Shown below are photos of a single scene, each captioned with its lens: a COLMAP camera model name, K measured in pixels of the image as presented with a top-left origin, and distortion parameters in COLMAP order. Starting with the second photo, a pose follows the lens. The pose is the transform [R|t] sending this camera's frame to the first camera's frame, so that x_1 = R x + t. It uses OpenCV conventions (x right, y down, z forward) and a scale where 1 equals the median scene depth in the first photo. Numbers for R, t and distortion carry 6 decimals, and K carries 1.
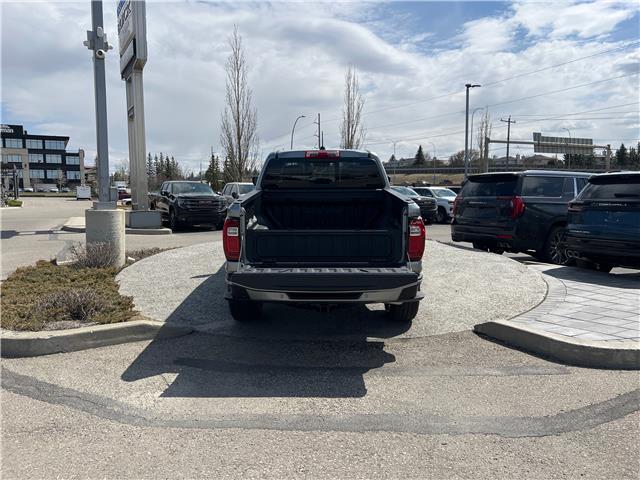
lens RADIAL K [[479.8, 0, 318.0], [0, 479.8, 241.6], [0, 0, 1]] dist [0.055633, -0.059242]
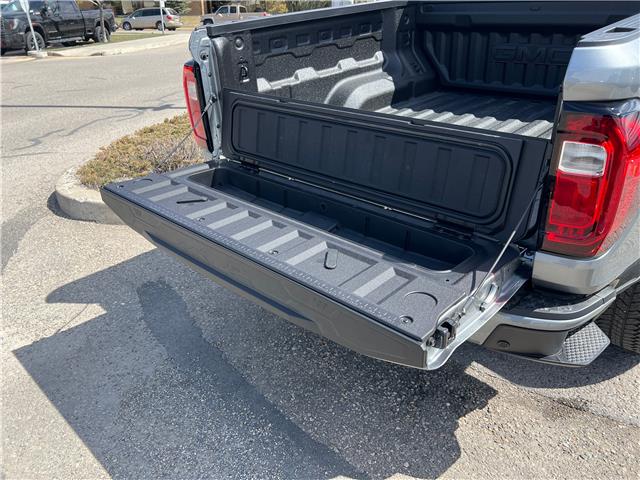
lens RADIAL K [[478.9, 0, 317.9], [0, 478.9, 242.0], [0, 0, 1]] dist [0.055288, -0.056879]
pose [[0.734800, 0.292208, -0.612114, 0.194094], [-0.063182, 0.928009, 0.367162, -0.048119], [0.675335, -0.231116, 0.700363, 0.500020]]
